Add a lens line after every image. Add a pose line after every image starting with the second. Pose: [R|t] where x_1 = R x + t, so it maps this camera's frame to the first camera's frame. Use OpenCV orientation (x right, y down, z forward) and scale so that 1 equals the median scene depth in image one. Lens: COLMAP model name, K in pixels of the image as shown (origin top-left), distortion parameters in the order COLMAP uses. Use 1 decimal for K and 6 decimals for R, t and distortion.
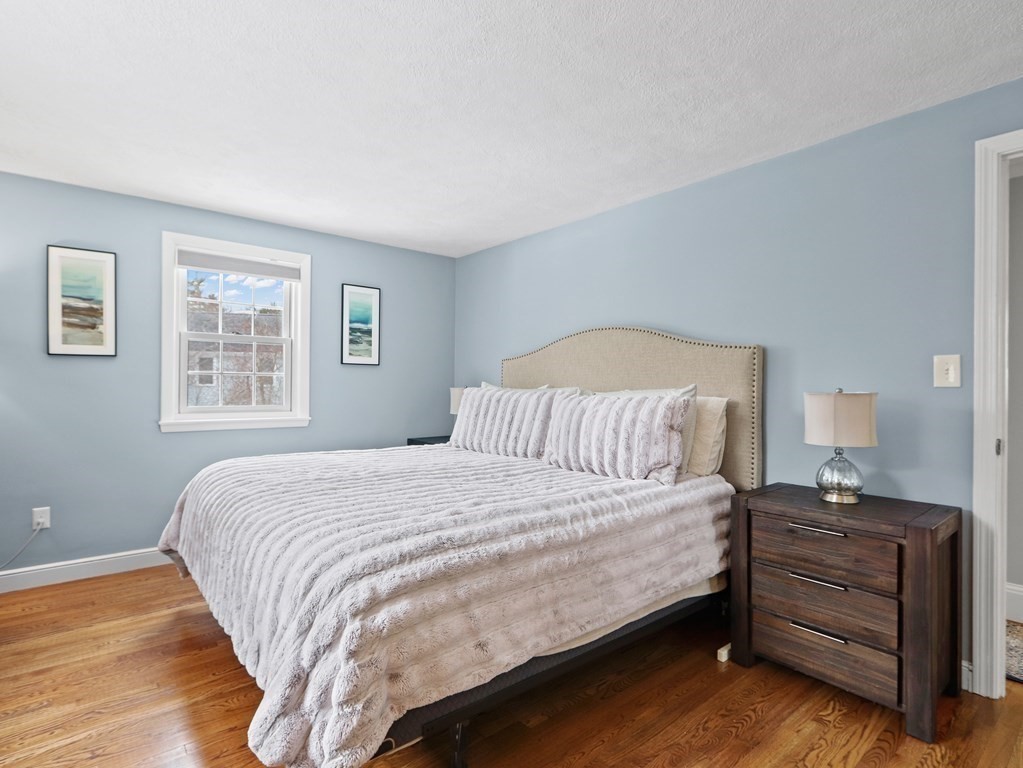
lens RADIAL K [[536.8, 0, 511.4], [0, 536.8, 378.6], [0, 0, 1]] dist [-0.000722, -0.000799]
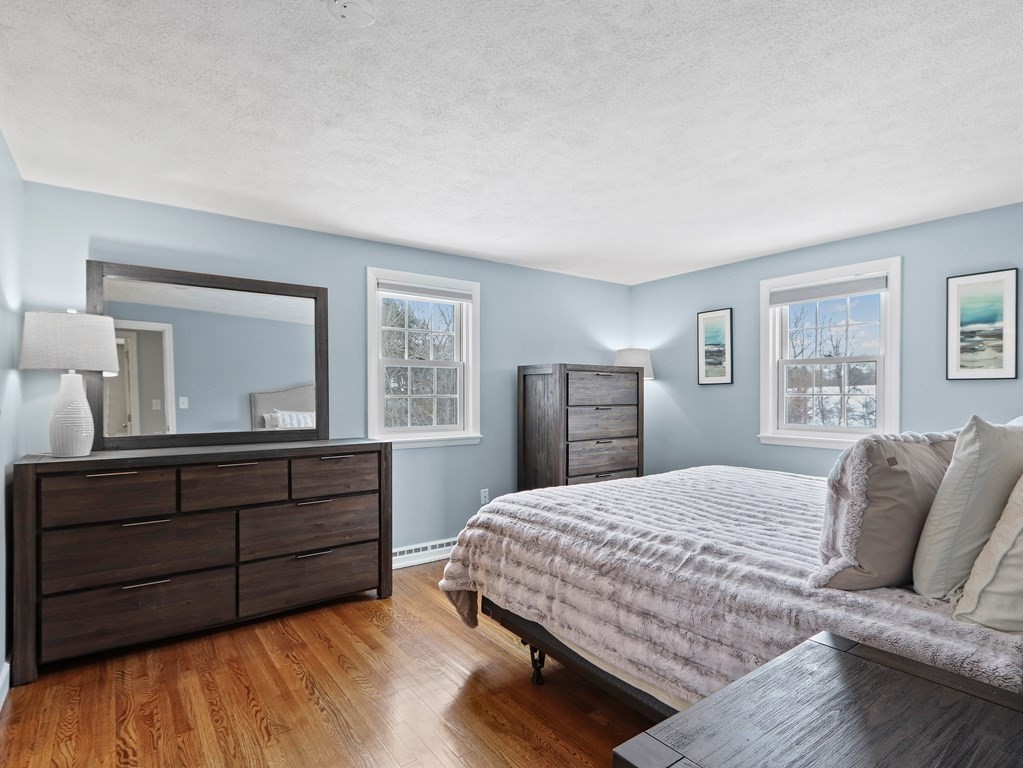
lens RADIAL K [[536.8, 0, 512.1], [0, 536.8, 405.9], [0, 0, 1]] dist [-0.000722, -0.000799]
pose [[-0.079507, 0.002650, -0.996831, 0.557700], [-0.002347, 0.999993, 0.002846, 0.010310], [0.996832, 0.002565, -0.079500, 0.466857]]
